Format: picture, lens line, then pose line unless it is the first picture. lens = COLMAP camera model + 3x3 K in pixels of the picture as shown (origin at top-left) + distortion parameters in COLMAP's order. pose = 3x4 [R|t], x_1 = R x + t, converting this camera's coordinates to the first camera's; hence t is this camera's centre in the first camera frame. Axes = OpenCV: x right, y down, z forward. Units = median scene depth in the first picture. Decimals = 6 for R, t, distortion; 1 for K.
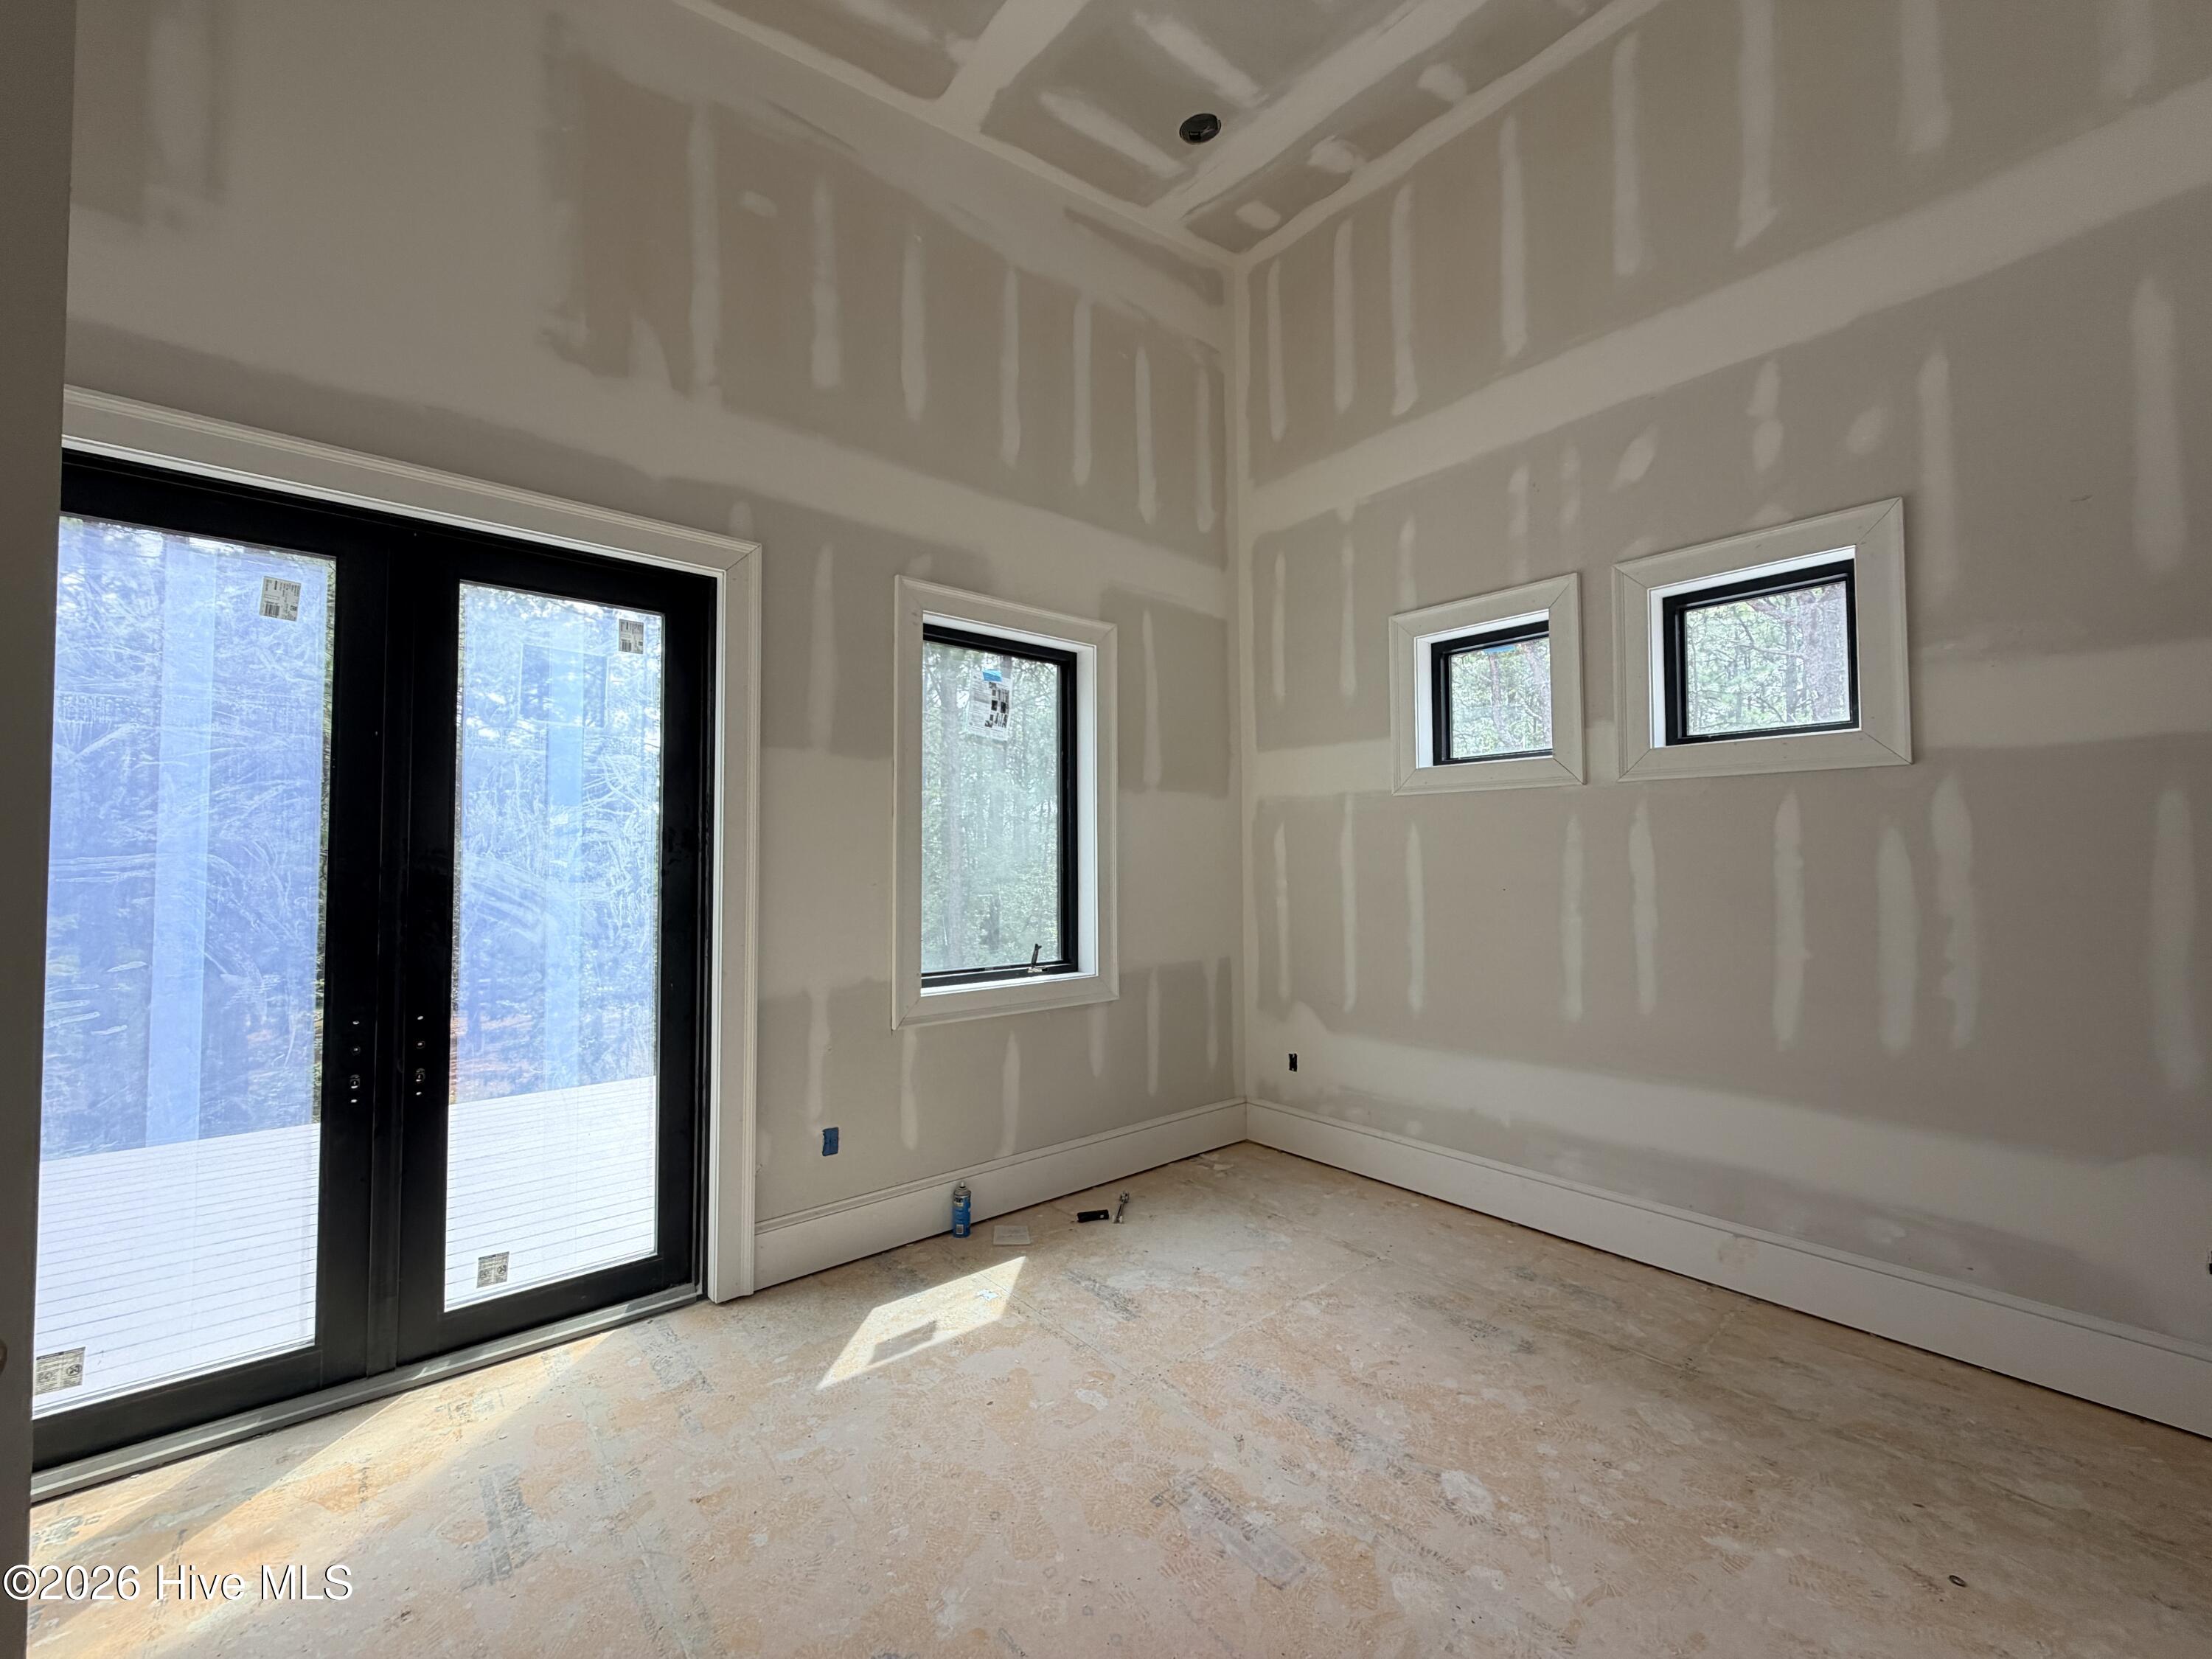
lens RADIAL K [[881.2, 0, 1100.7], [0, 881.2, 831.5], [0, 0, 1]] dist [0.001114, -0.000061]
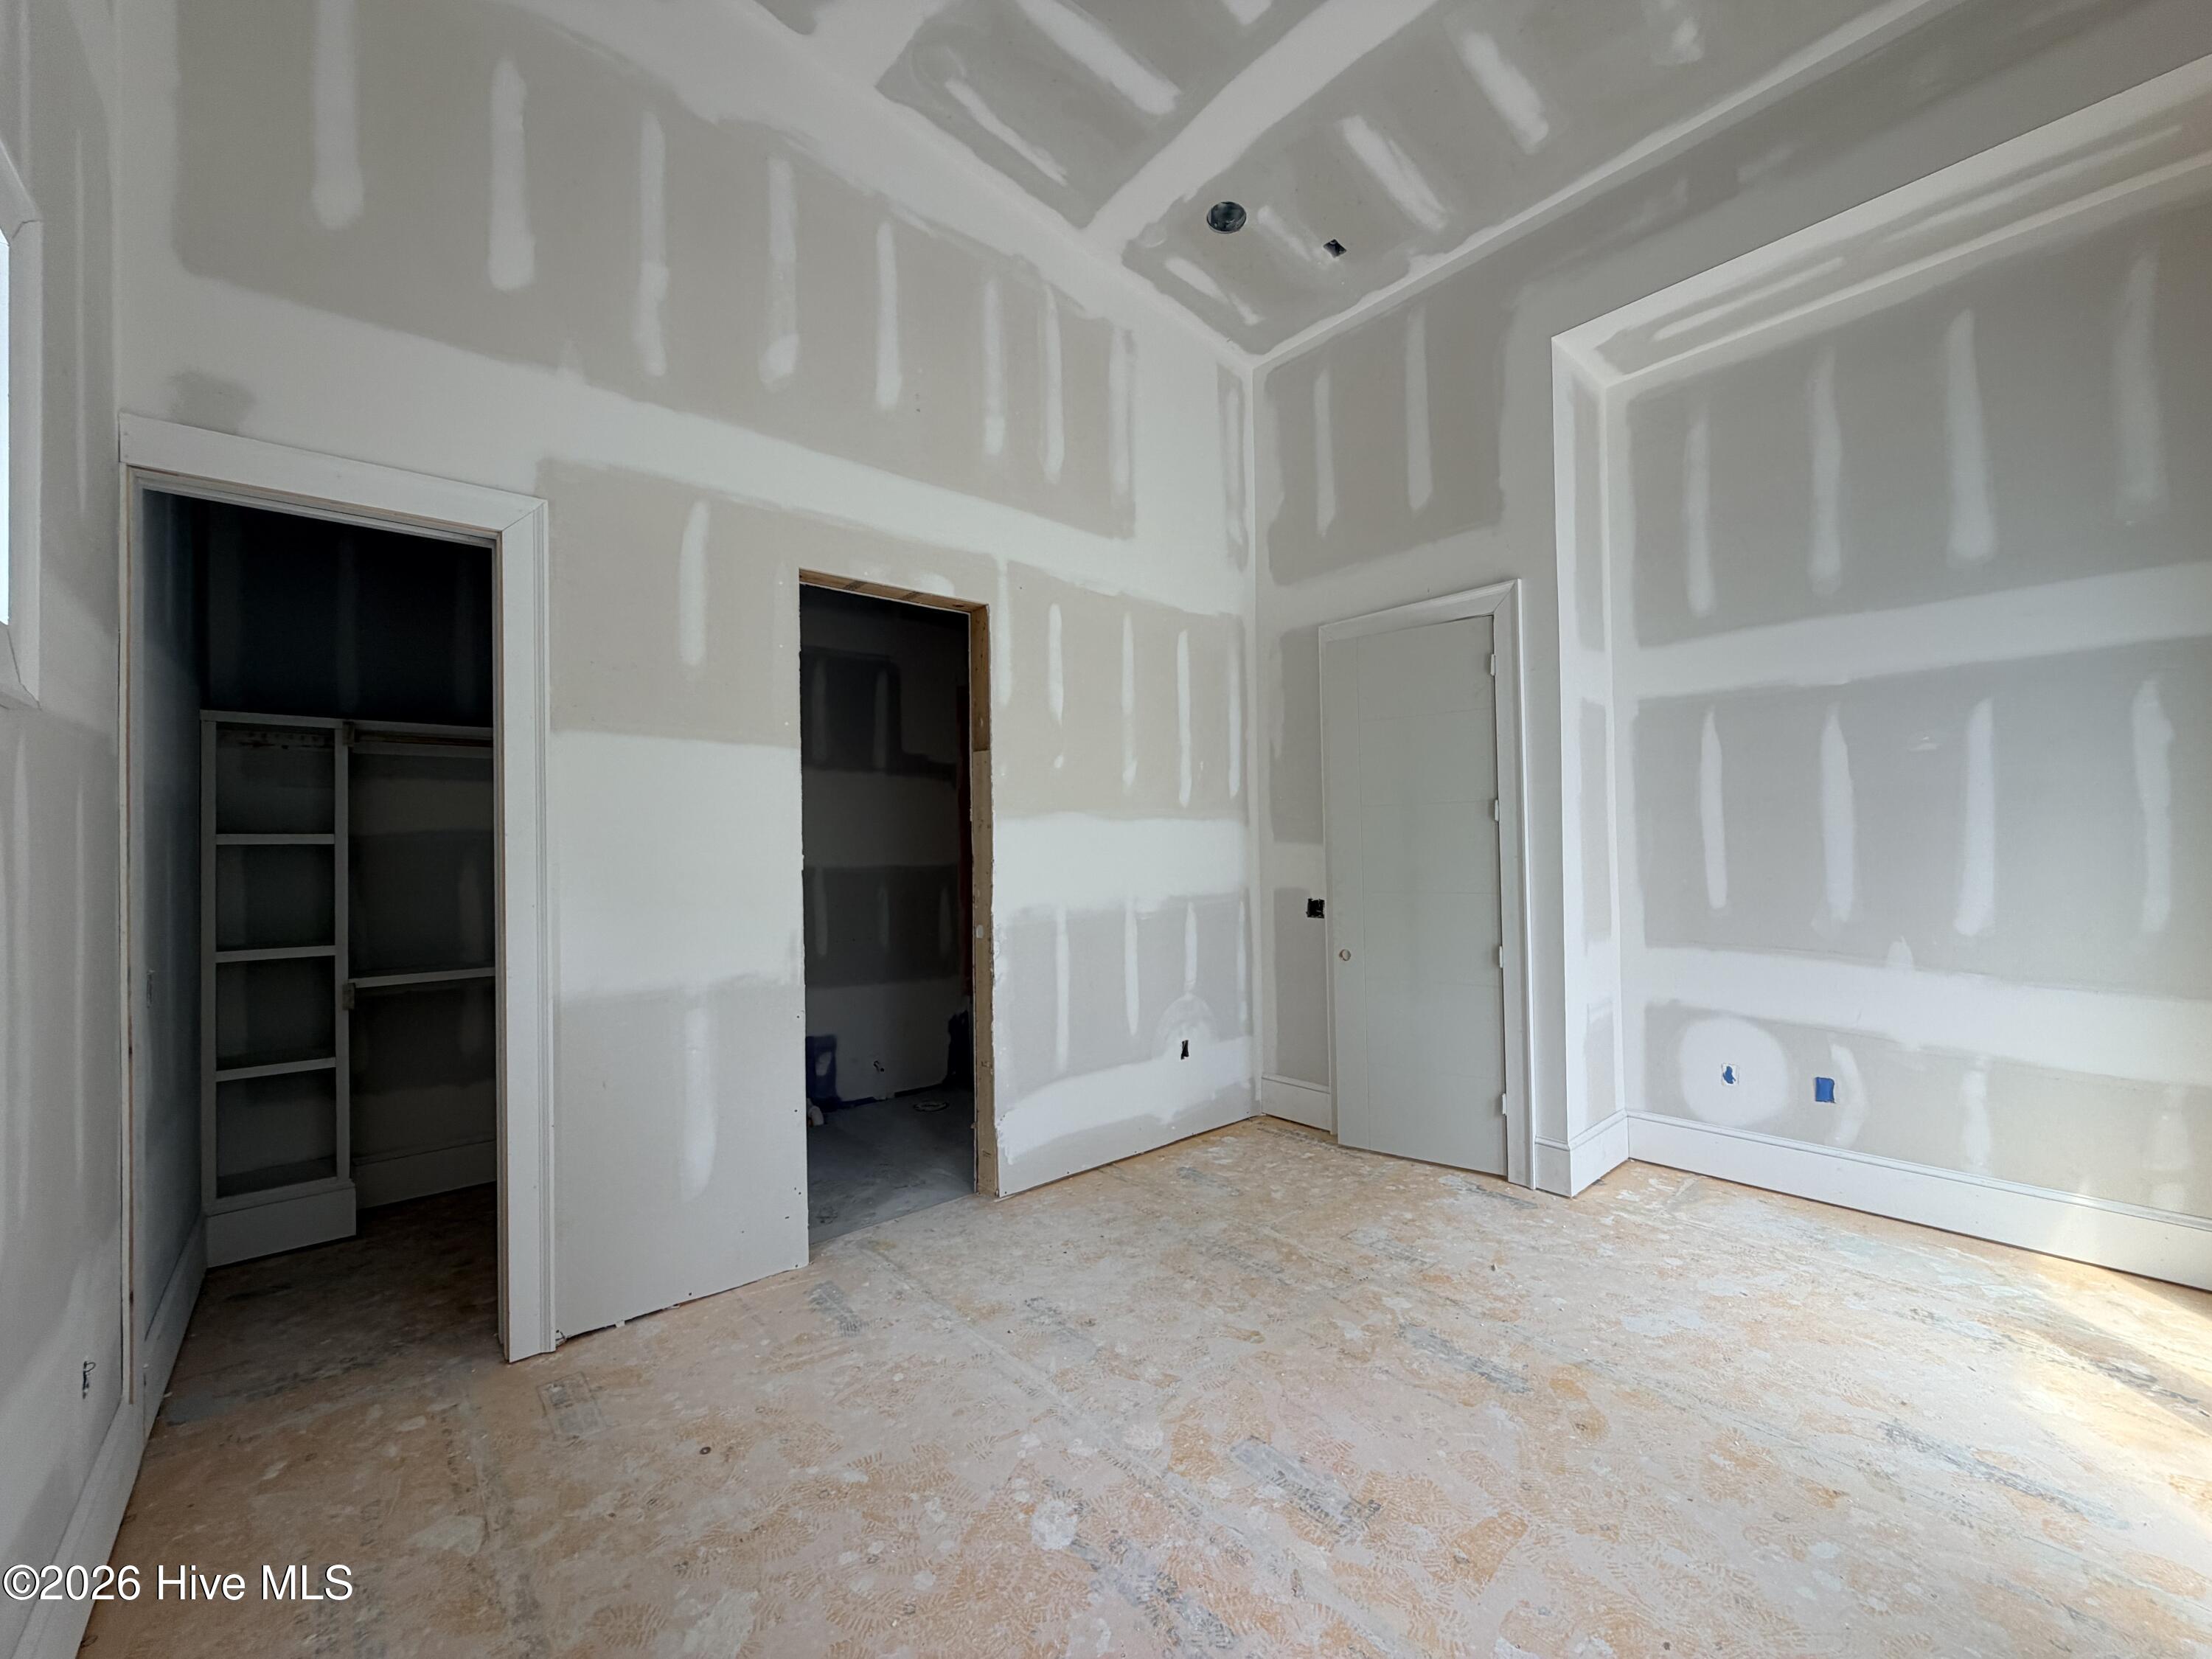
lens RADIAL K [[881.2, 0, 1100.7], [0, 881.2, 831.5], [0, 0, 1]] dist [0.001114, -0.000061]
pose [[-0.999759, 0.021002, -0.006431, 0.365058], [0.021307, 0.998432, -0.051769, 0.052467], [0.005334, -0.051894, -0.998638, 2.048661]]
